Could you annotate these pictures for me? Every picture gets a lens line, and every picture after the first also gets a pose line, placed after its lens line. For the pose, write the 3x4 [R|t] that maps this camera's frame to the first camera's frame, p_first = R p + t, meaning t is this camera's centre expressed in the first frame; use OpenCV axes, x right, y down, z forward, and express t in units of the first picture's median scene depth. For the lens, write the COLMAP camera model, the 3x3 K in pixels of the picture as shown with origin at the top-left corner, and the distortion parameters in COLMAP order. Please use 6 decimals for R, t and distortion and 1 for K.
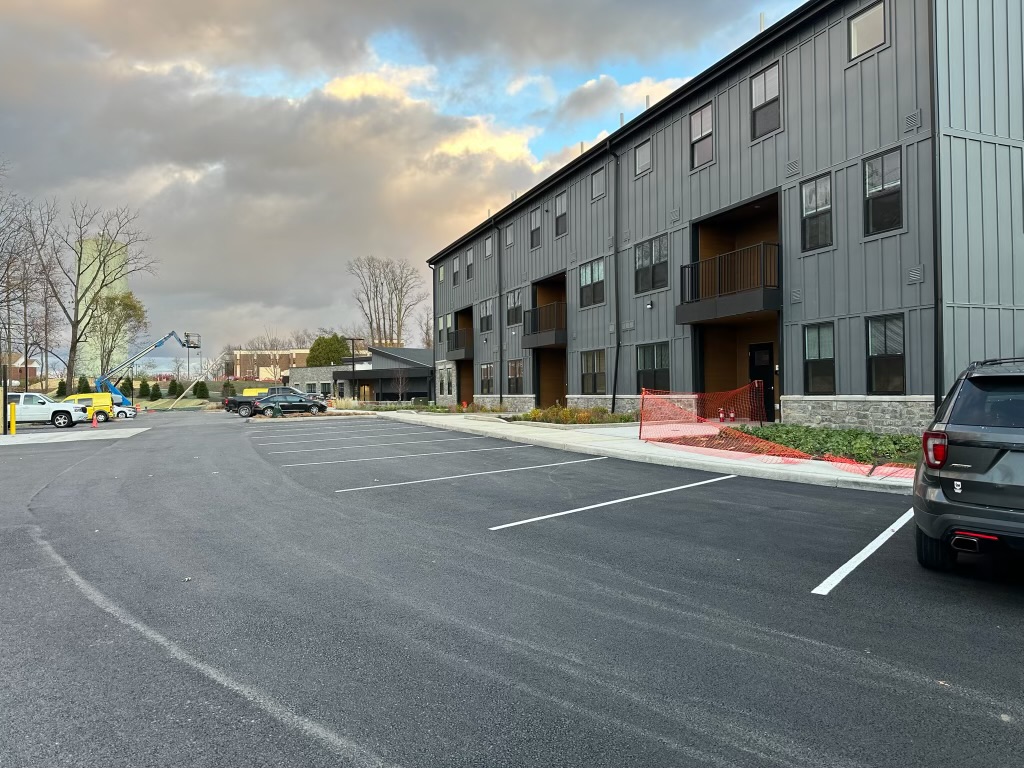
lens RADIAL K [[718.9, 0, 512.0], [0, 718.9, 384.0], [0, 0, 1]] dist [-0.004604, -0.000895]
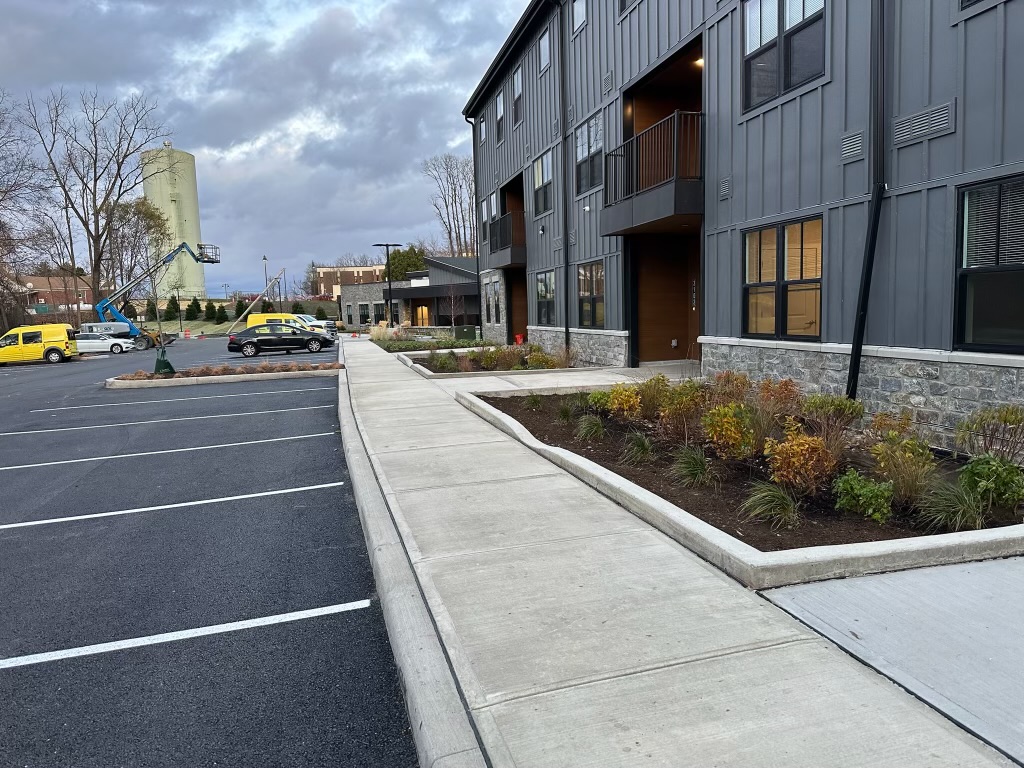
lens RADIAL K [[728.3, 0, 512.0], [0, 728.3, 384.0], [0, 0, 1]] dist [0.151159, -0.260865]
pose [[0.990205, -0.004355, -0.139553, 0.016937], [0.020553, 0.993172, 0.114838, -0.006144], [0.138100, -0.116581, 0.983533, 0.362047]]
